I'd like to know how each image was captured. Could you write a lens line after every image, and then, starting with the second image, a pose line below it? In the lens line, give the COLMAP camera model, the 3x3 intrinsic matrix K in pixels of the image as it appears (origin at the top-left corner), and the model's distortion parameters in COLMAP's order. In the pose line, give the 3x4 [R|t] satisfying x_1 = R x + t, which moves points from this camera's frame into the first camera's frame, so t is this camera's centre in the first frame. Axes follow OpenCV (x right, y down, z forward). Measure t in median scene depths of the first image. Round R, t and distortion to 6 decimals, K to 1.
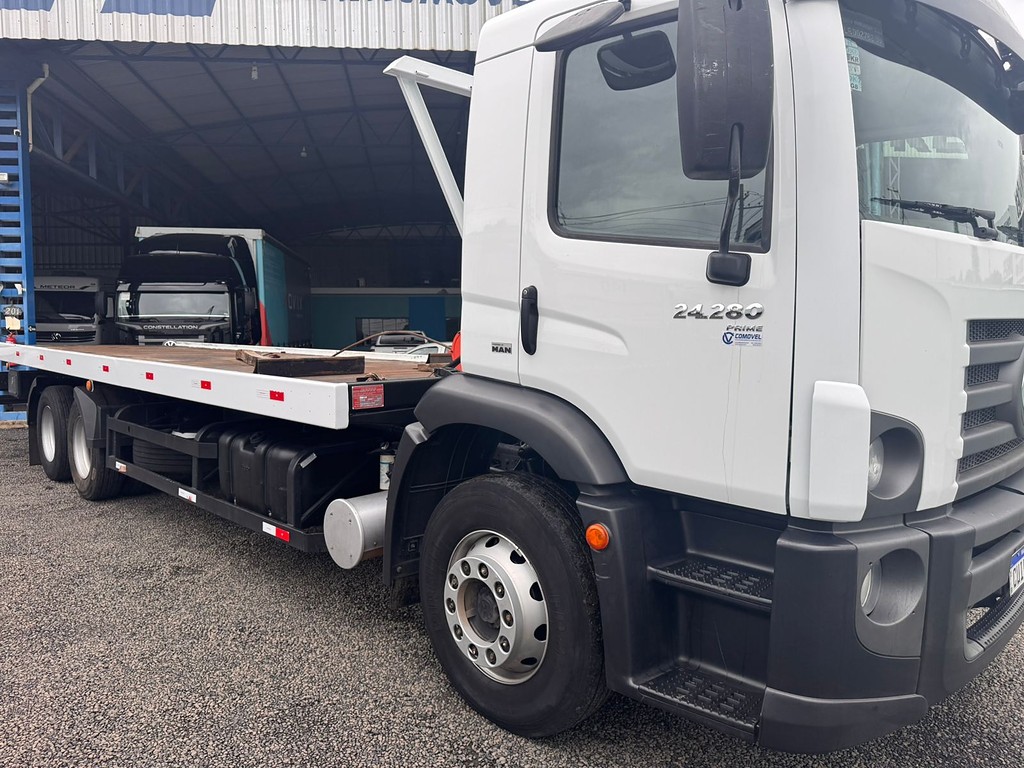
lens RADIAL K [[740.9, 0, 506.6], [0, 740.9, 387.4], [0, 0, 1]] dist [0.004442, -0.015965]
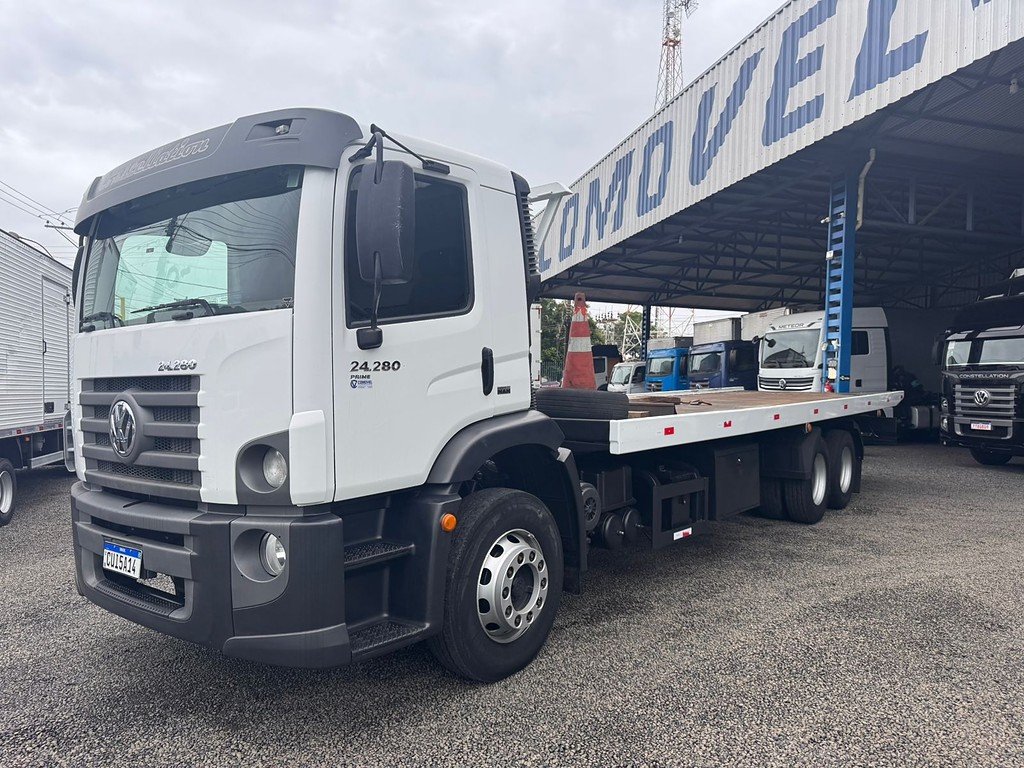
lens RADIAL K [[740.9, 0, 516.5], [0, 740.9, 382.7], [0, 0, 1]] dist [0.004442, -0.015965]
pose [[0.109580, 0.005245, -0.993964, 0.535885], [-0.074686, 0.997203, -0.002972, -0.033009], [0.991168, 0.074561, 0.109665, 0.400888]]
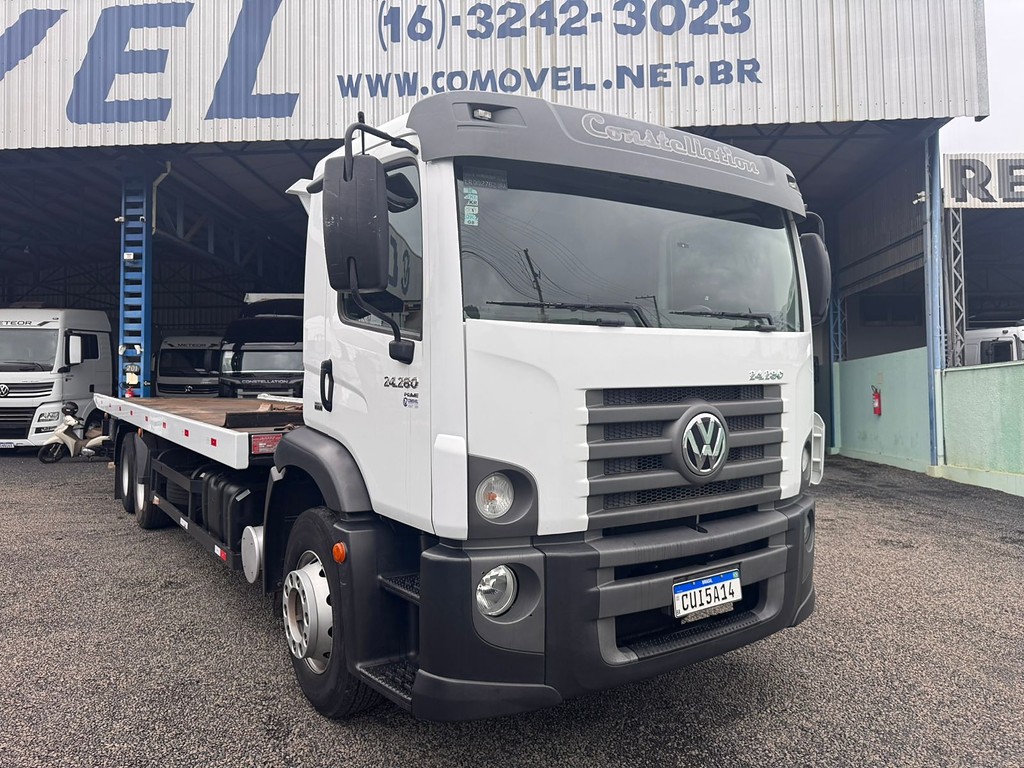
lens RADIAL K [[740.9, 0, 514.2], [0, 740.9, 380.6], [0, 0, 1]] dist [0.004442, -0.015965]
pose [[0.985497, -0.000997, -0.169693, 0.146116], [-0.012198, 0.996980, -0.076696, -0.000859], [0.169257, 0.077654, 0.982508, -0.058805]]
